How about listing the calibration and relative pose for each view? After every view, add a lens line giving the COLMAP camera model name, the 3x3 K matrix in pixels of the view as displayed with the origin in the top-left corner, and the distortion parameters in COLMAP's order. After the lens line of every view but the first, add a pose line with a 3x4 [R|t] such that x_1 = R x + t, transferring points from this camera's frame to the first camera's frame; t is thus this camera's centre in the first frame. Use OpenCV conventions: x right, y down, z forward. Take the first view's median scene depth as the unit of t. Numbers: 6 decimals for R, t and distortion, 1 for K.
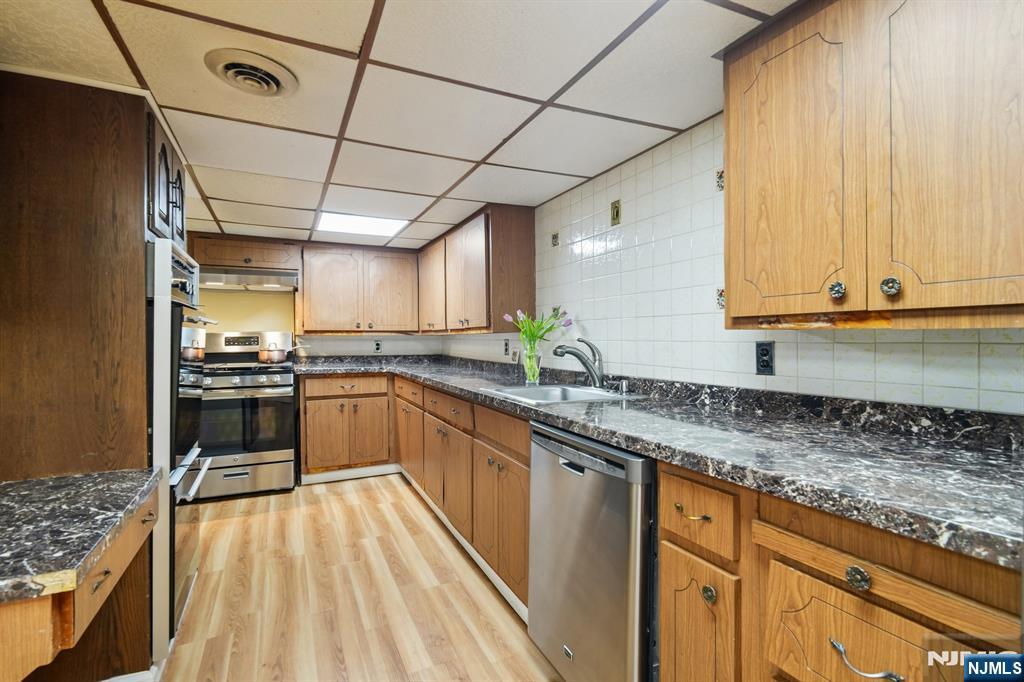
lens RADIAL K [[477.5, 0, 510.0], [0, 477.5, 342.0], [0, 0, 1]] dist [-0.001310, -0.000230]
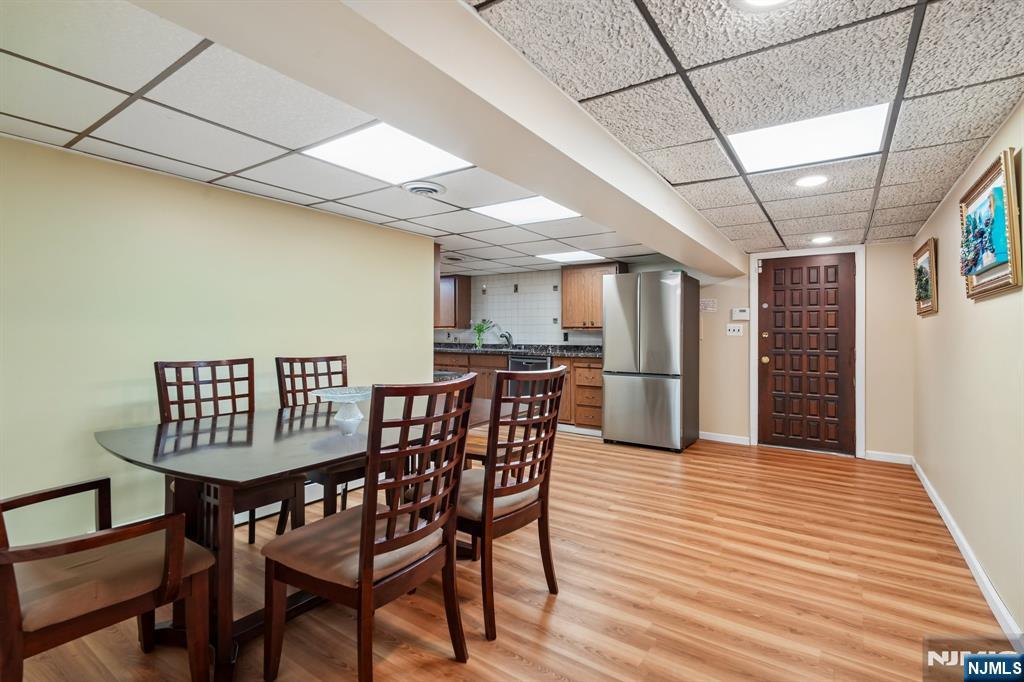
lens RADIAL K [[477.5, 0, 512.9], [0, 477.5, 336.6], [0, 0, 1]] dist [-0.001310, -0.000230]
pose [[0.865045, 0.008259, 0.501627, -1.803844], [-0.006860, 0.999966, -0.004635, 0.051274], [-0.501648, 0.000568, 0.865072, -2.167564]]
